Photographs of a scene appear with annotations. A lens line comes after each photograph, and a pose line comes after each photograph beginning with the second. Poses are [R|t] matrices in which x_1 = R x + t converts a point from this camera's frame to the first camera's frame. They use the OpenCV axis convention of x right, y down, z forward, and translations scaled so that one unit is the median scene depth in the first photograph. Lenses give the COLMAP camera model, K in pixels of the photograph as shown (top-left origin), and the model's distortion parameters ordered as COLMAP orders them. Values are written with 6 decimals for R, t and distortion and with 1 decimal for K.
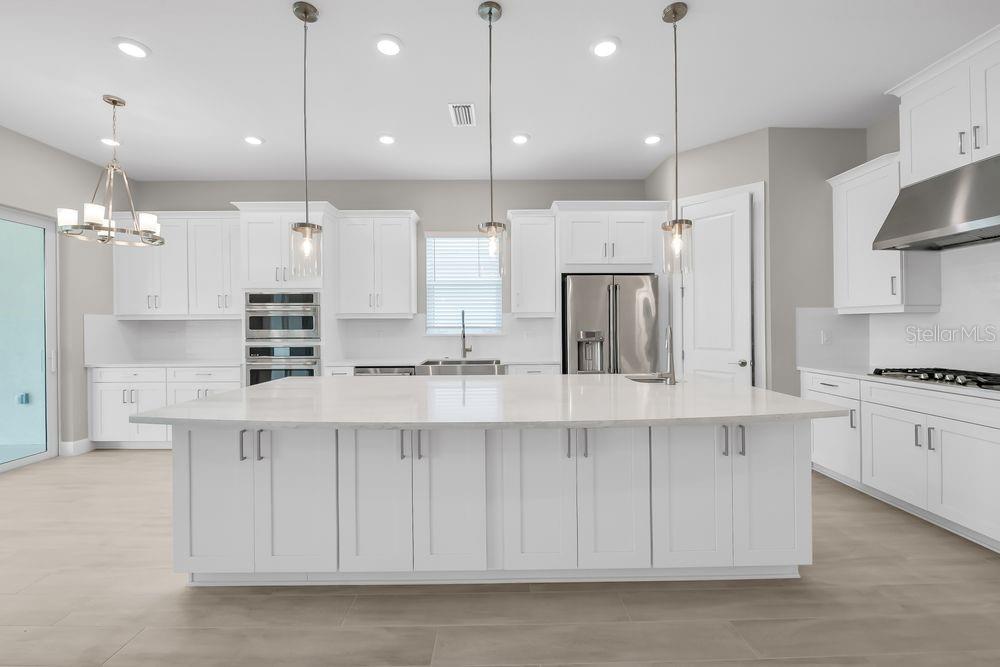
lens RADIAL K [[403.7, 0, 501.4], [0, 403.7, 328.3], [0, 0, 1]] dist [-0.007465, -0.002439]
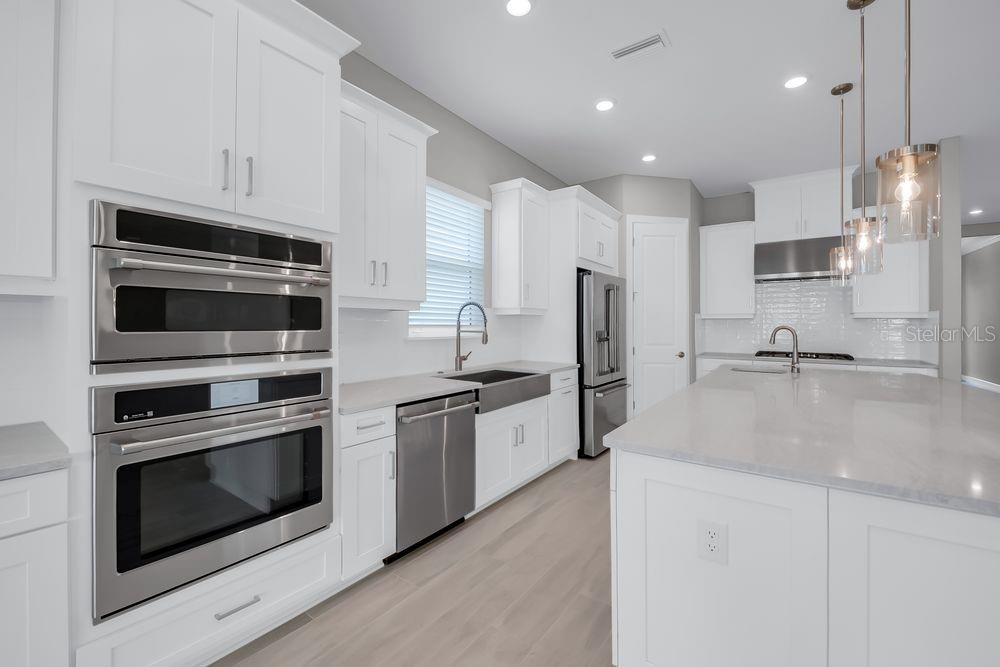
lens RADIAL K [[403.7, 0, 502.1], [0, 403.7, 328.2], [0, 0, 1]] dist [-0.007465, -0.002439]
pose [[0.591862, -0.000055, 0.806039, -0.697933], [-0.002341, 0.999996, 0.001788, -0.000148], [-0.806036, -0.002945, 0.591859, 0.613084]]
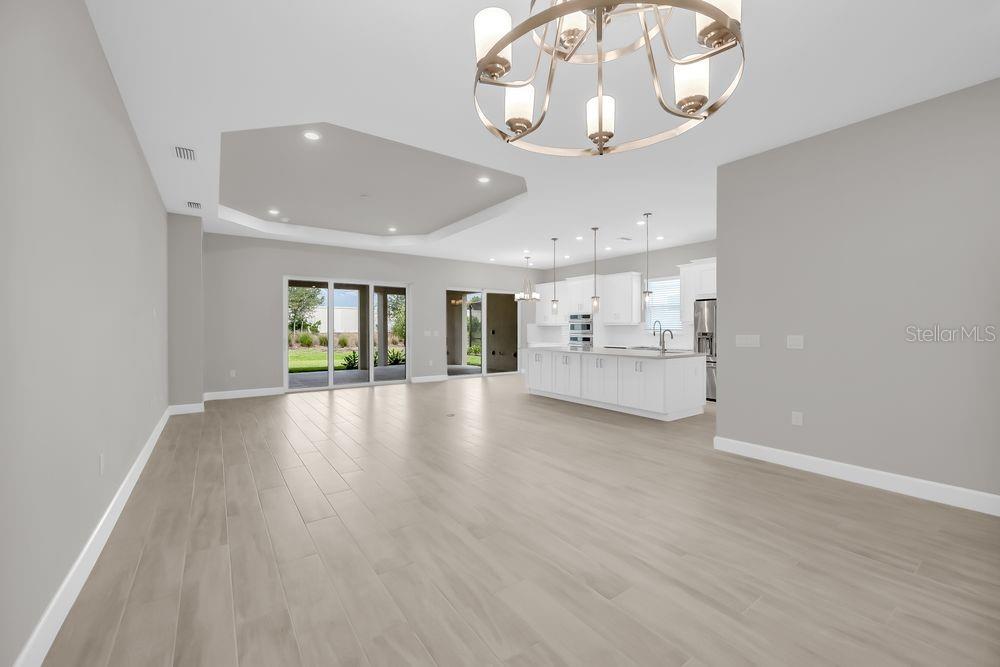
lens RADIAL K [[403.7, 0, 505.6], [0, 403.7, 331.0], [0, 0, 1]] dist [-0.007465, -0.002439]
pose [[0.579388, 0.009925, -0.814991, 1.153754], [-0.007896, 0.999947, 0.006564, -0.002791], [0.815013, 0.002632, 0.579436, -0.747163]]
